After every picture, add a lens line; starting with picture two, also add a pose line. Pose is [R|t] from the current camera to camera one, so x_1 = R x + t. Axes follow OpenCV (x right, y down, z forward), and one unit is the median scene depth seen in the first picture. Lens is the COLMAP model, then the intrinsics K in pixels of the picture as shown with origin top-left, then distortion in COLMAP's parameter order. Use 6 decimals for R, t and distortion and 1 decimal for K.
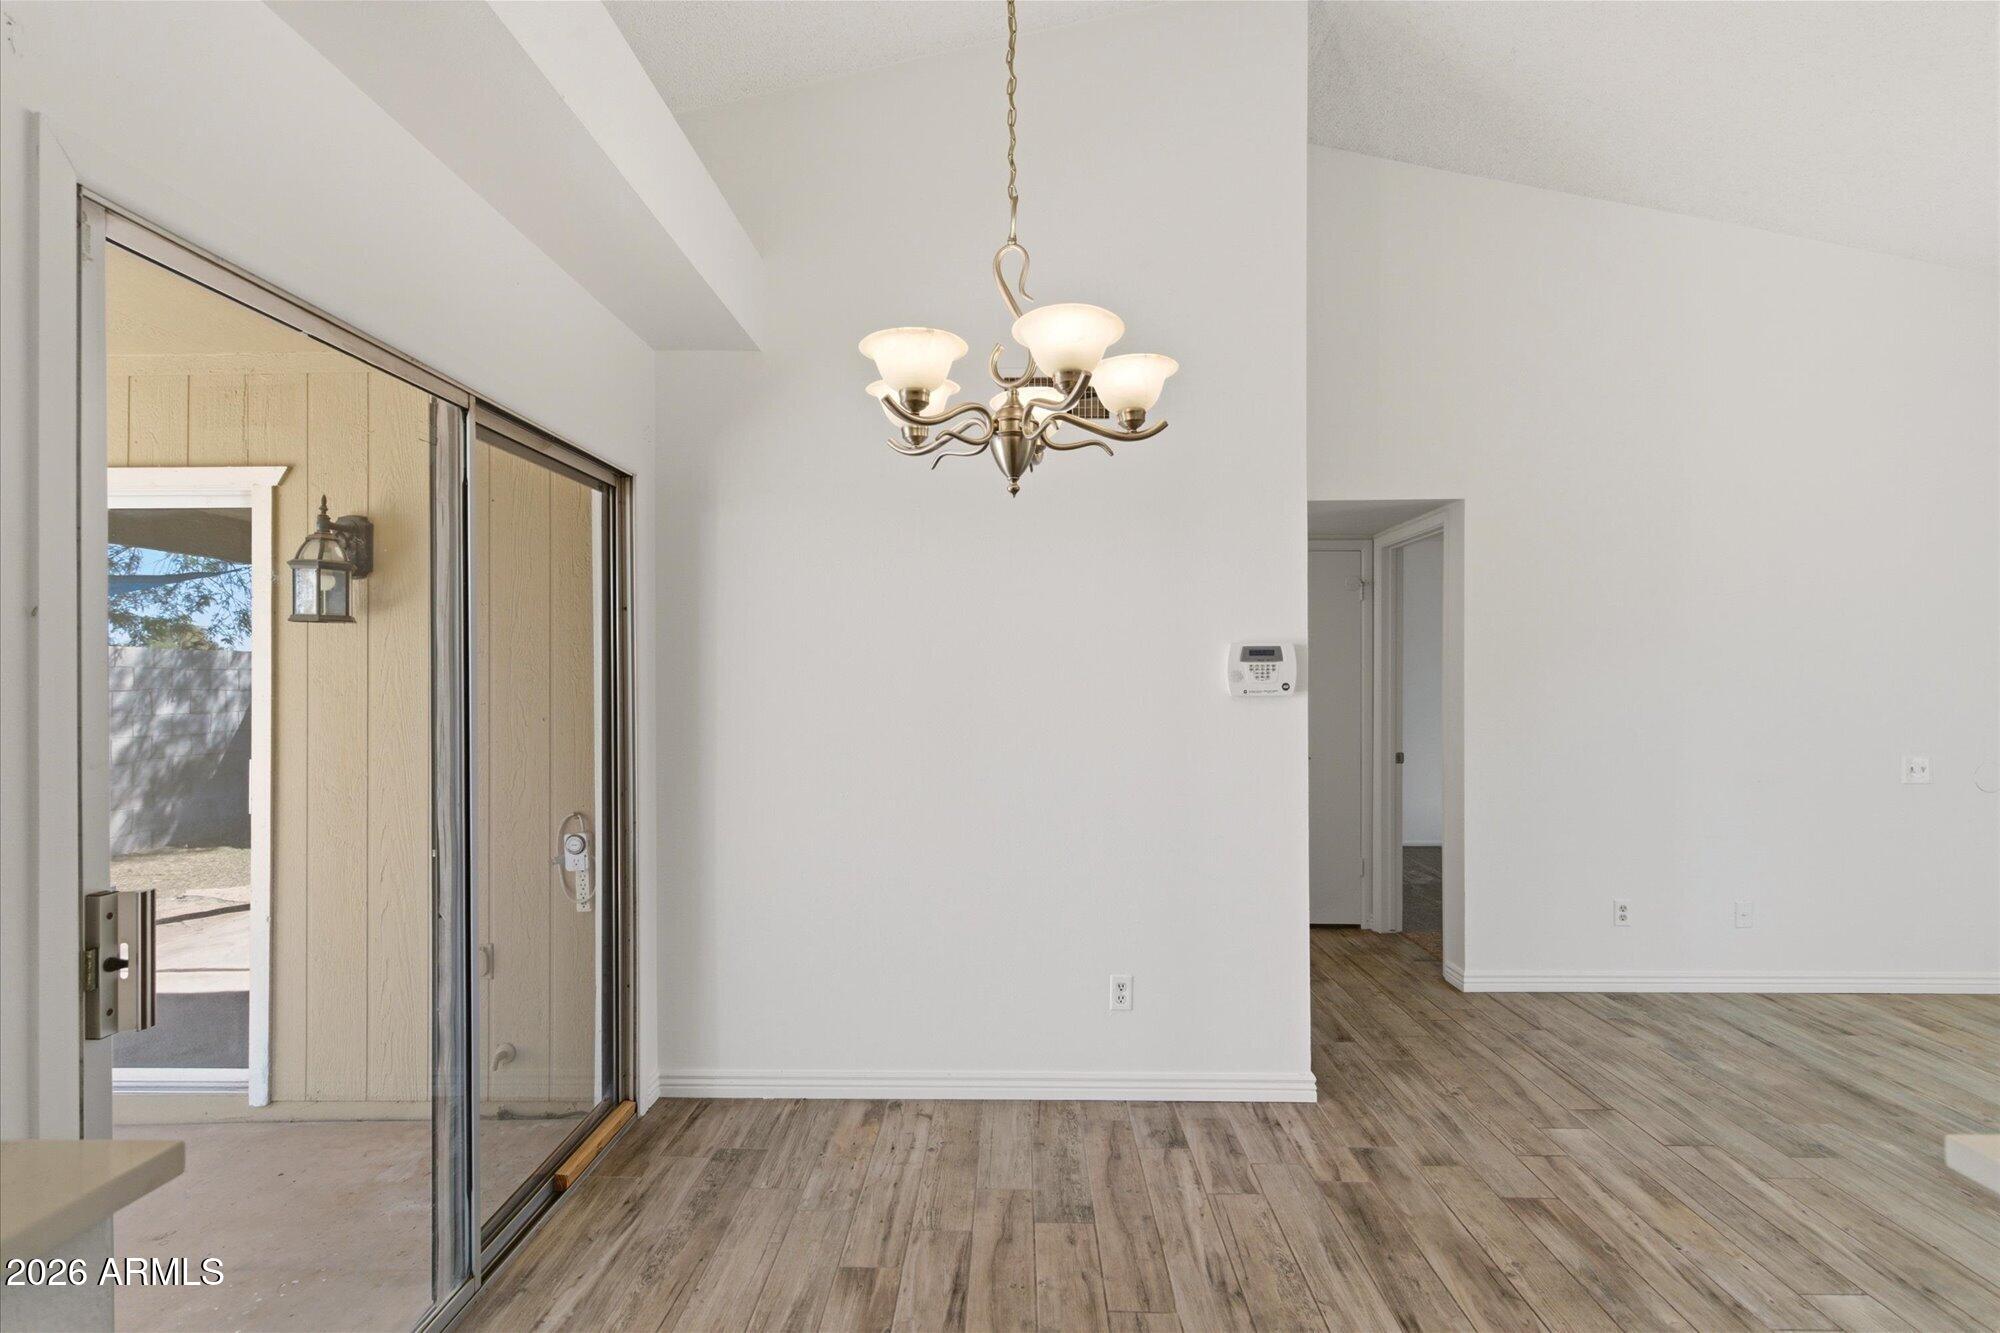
lens RADIAL K [[954.1, 0, 1005.2], [0, 954.1, 671.8], [0, 0, 1]] dist [0.002392, -0.001166]
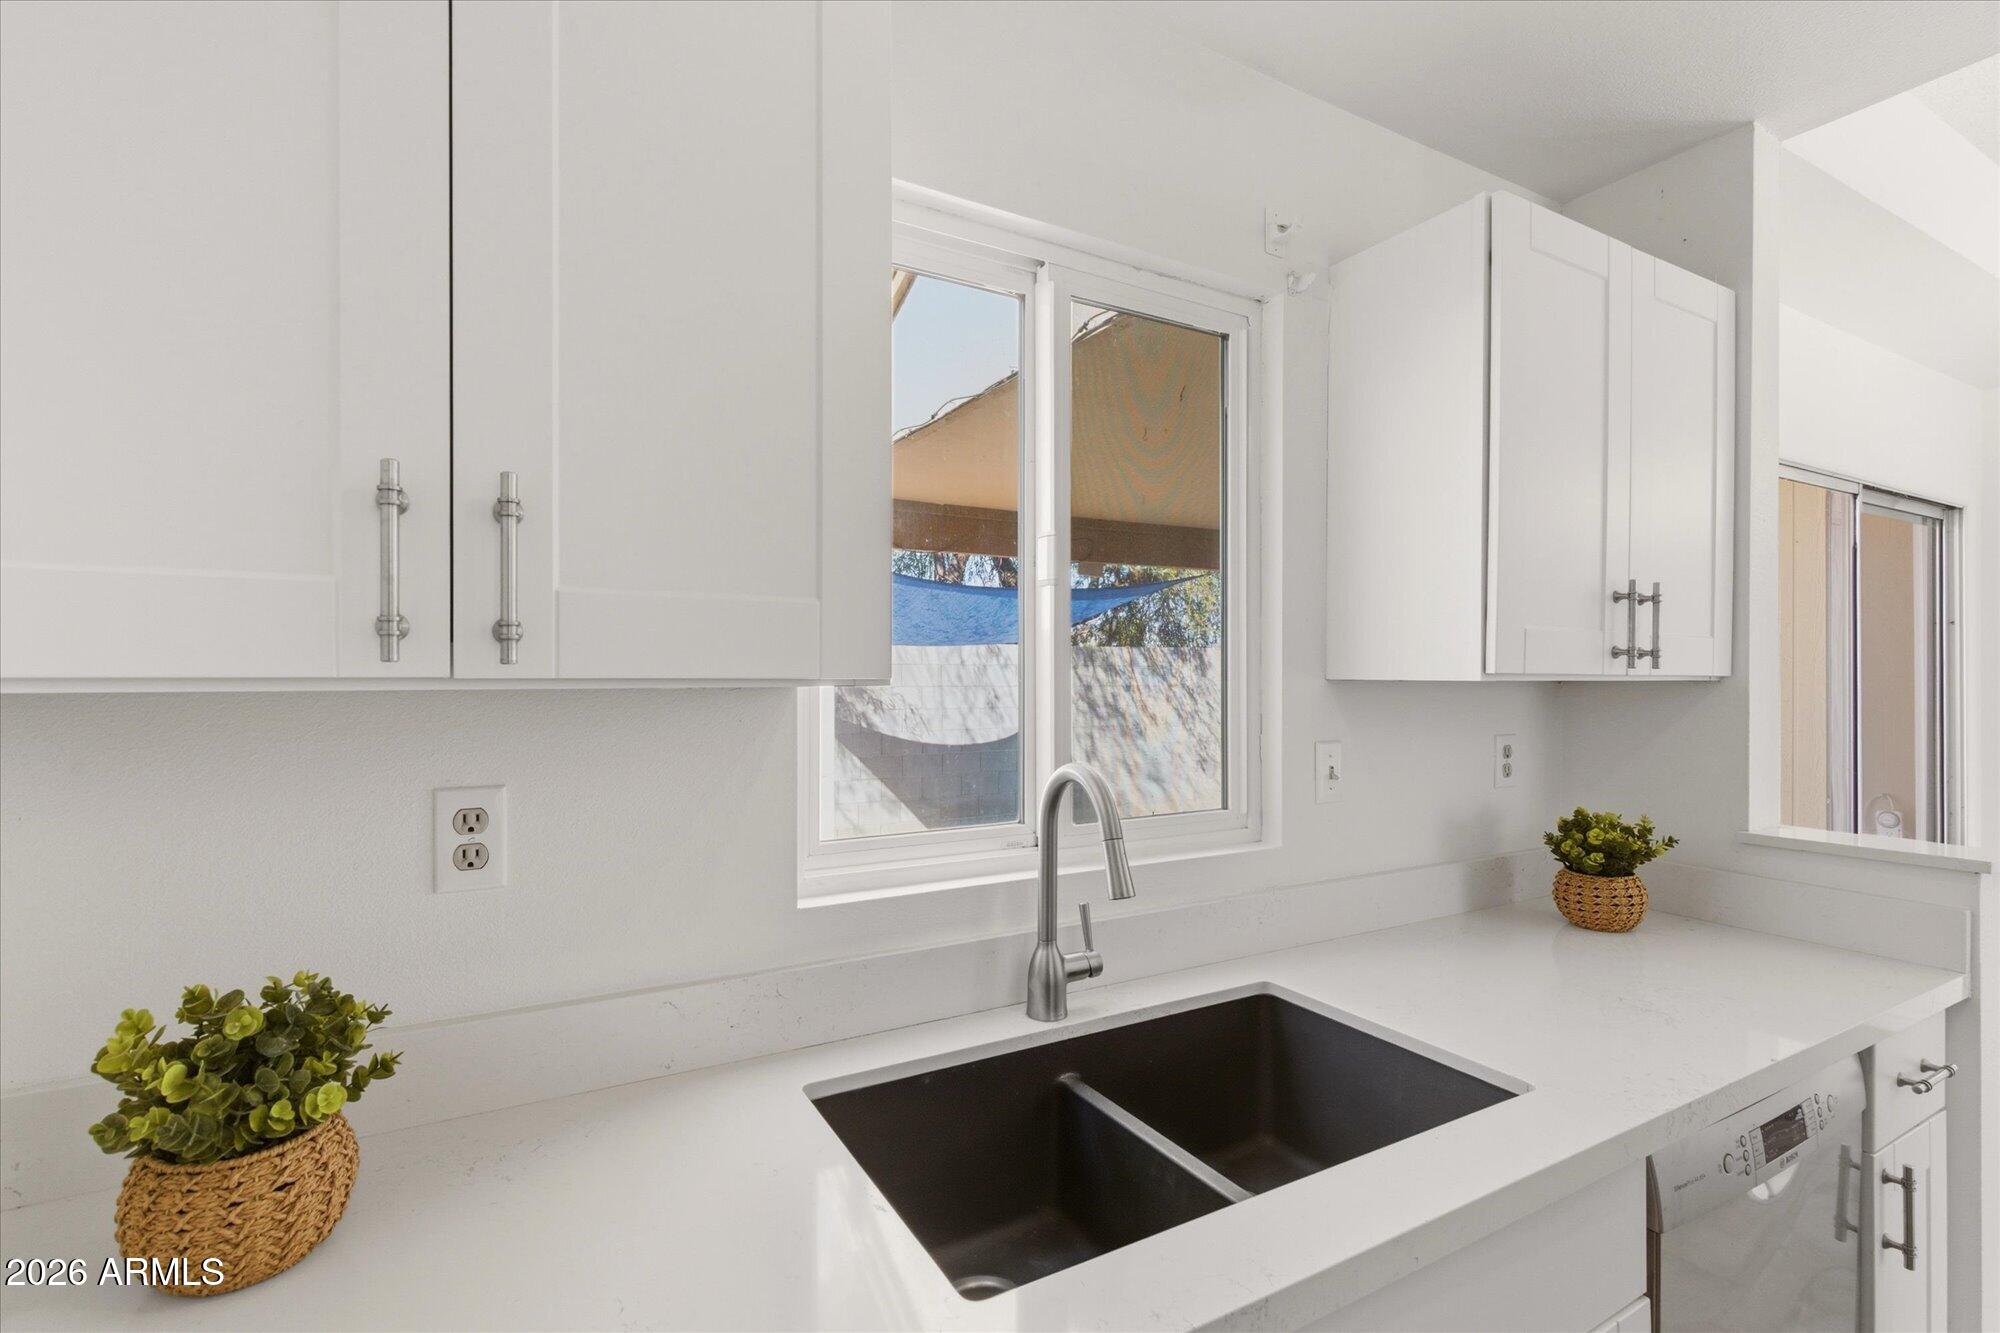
lens RADIAL K [[954.1, 0, 994.2], [0, 954.1, 671.1], [0, 0, 1]] dist [0.002392, -0.001166]
pose [[0.517072, -0.003789, -0.855934, -0.006996], [0.004922, 0.999987, -0.001454, -0.012208], [0.855928, -0.003461, 0.517083, -0.692374]]
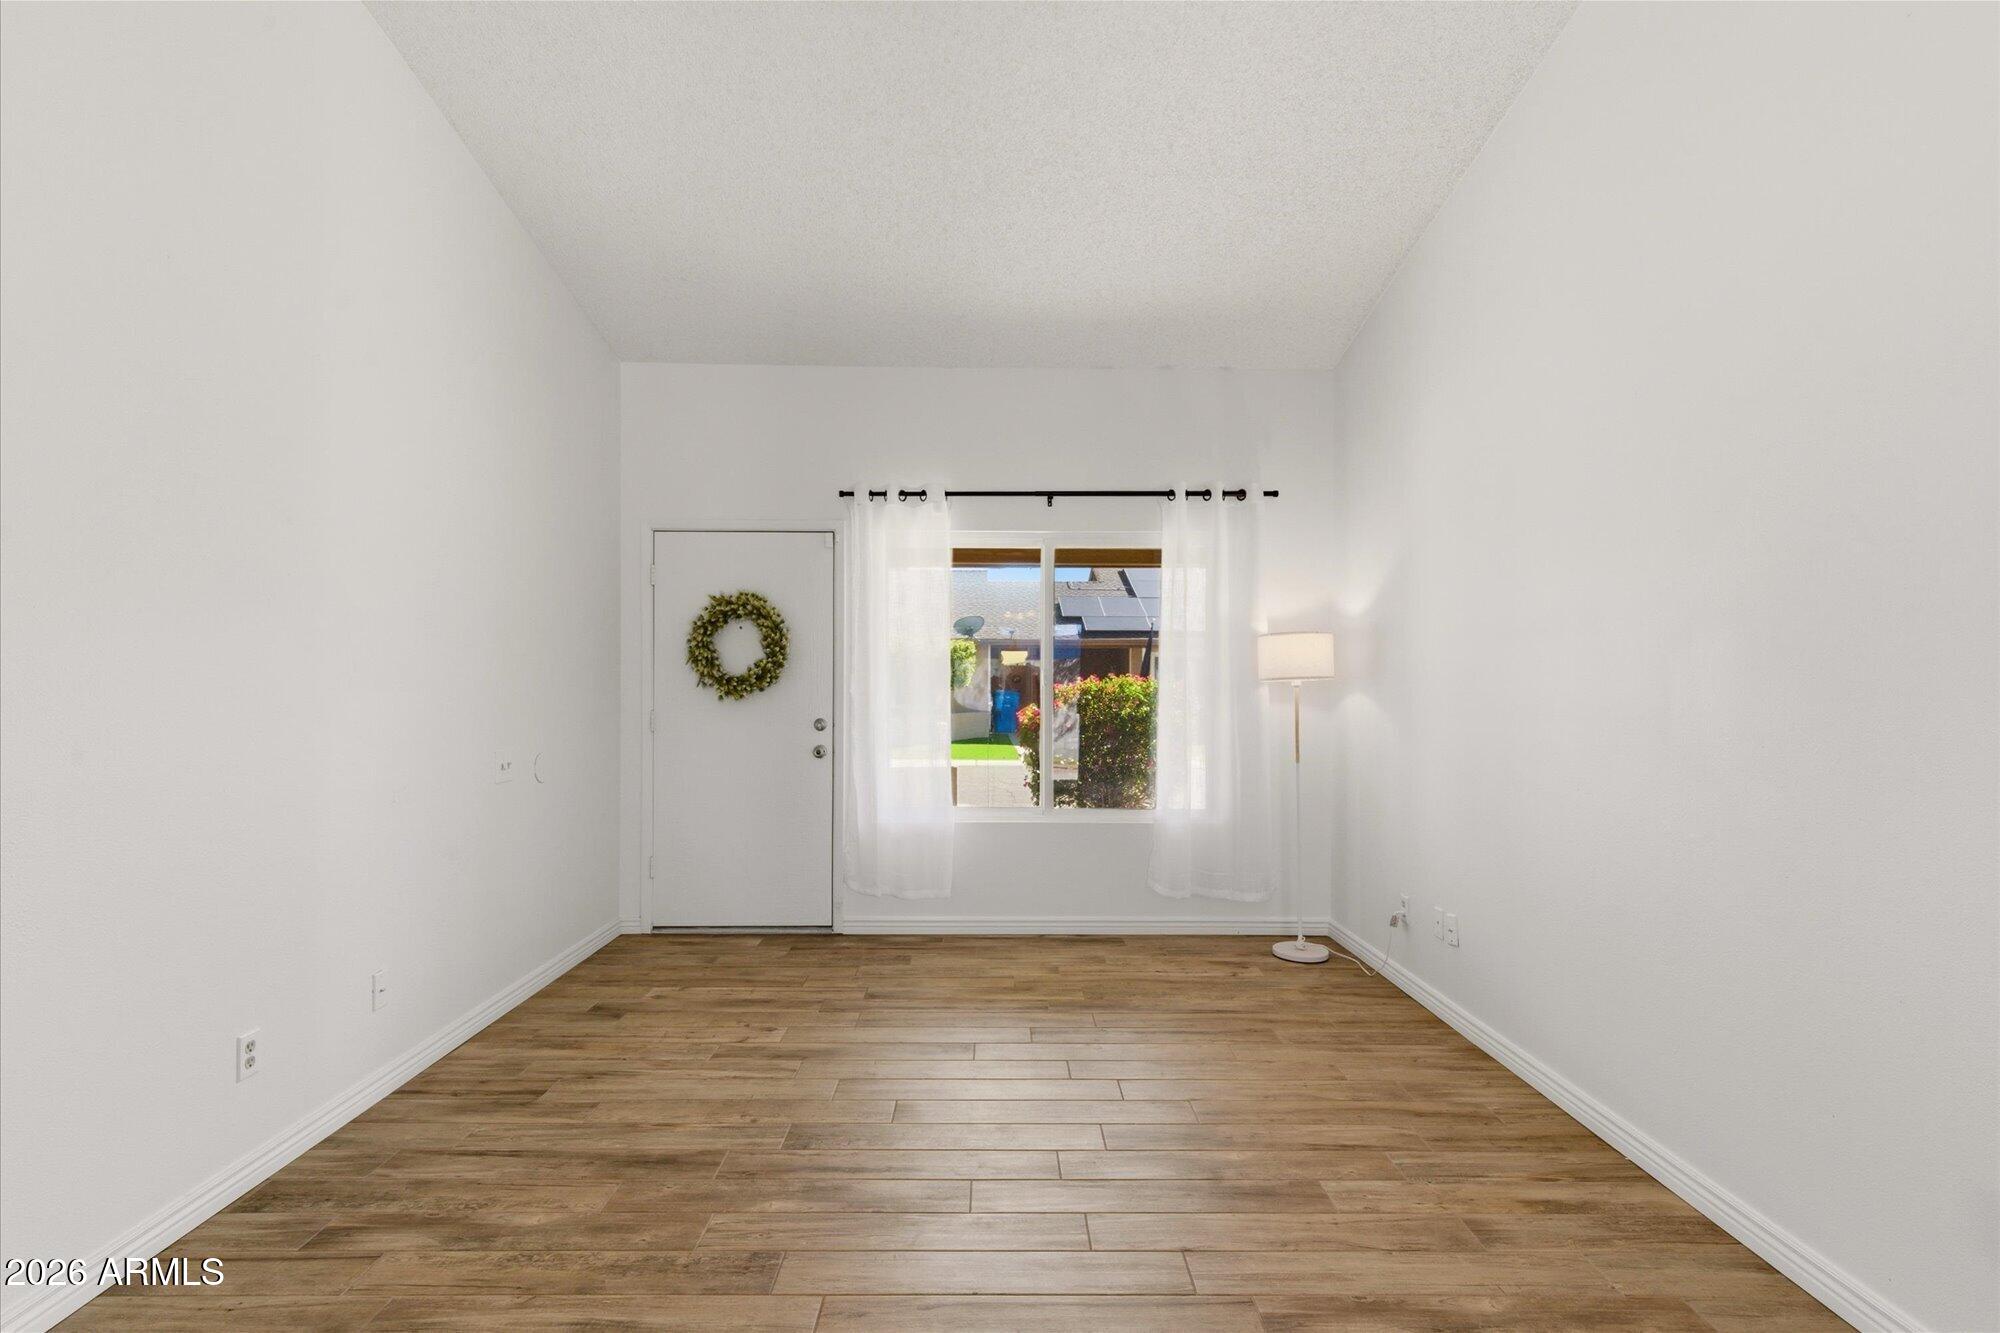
lens RADIAL K [[954.1, 0, 996.2], [0, 954.1, 680.5], [0, 0, 1]] dist [0.002392, -0.001166]
pose [[-0.017702, -0.001278, 0.999842, 0.058450], [-0.003469, 0.999993, 0.001217, 0.023258], [-0.999837, -0.003447, -0.017706, 0.612840]]
